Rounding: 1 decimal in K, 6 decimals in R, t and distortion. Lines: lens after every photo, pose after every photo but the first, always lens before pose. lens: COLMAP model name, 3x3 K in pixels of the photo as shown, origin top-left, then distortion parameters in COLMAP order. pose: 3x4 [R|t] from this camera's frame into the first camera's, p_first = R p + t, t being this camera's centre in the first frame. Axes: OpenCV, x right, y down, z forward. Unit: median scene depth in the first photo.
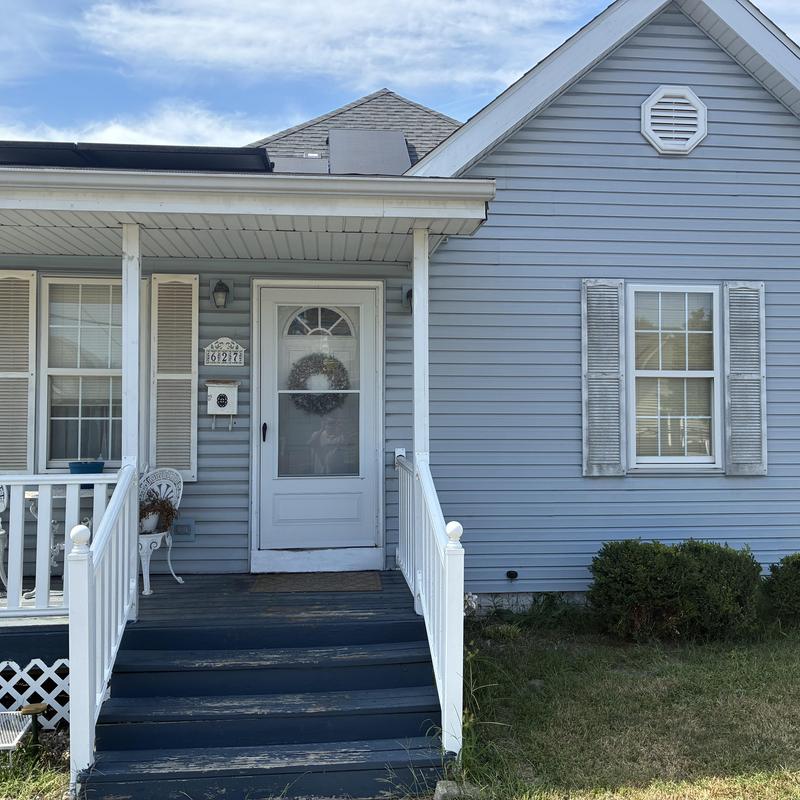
lens RADIAL K [[817.6, 0, 400.0], [0, 817.6, 400.0], [0, 0, 1]] dist [0.020910, -0.008508]
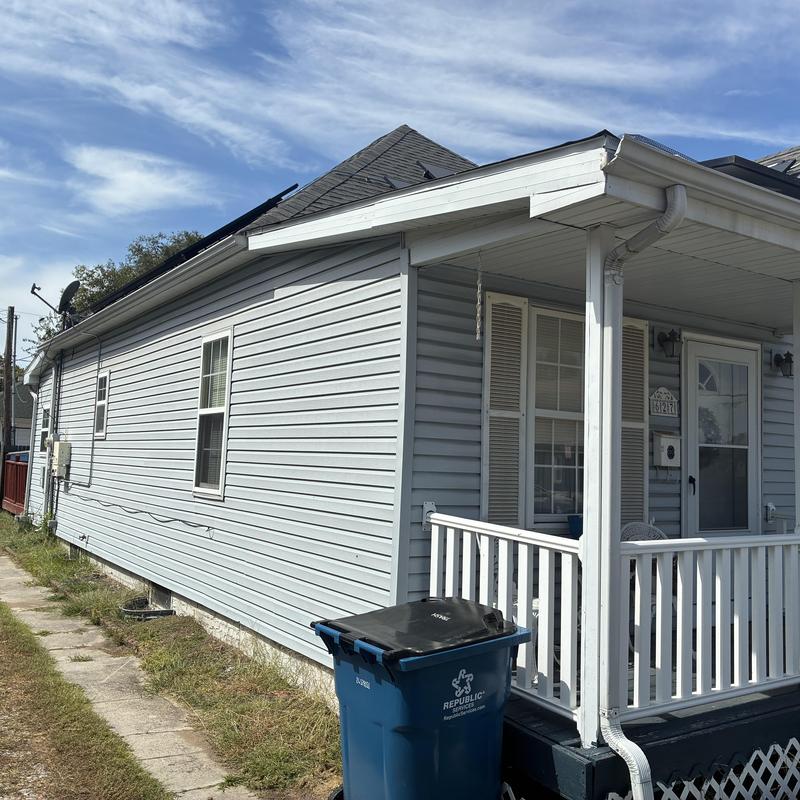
lens RADIAL K [[829.1, 0, 400.0], [0, 829.1, 400.0], [0, 0, 1]] dist [0.048602, -0.025042]
pose [[0.885904, 0.065286, 0.459252, -0.957577], [-0.047711, 0.997620, -0.049784, 0.003351], [-0.461409, 0.022192, 0.886910, 0.265278]]
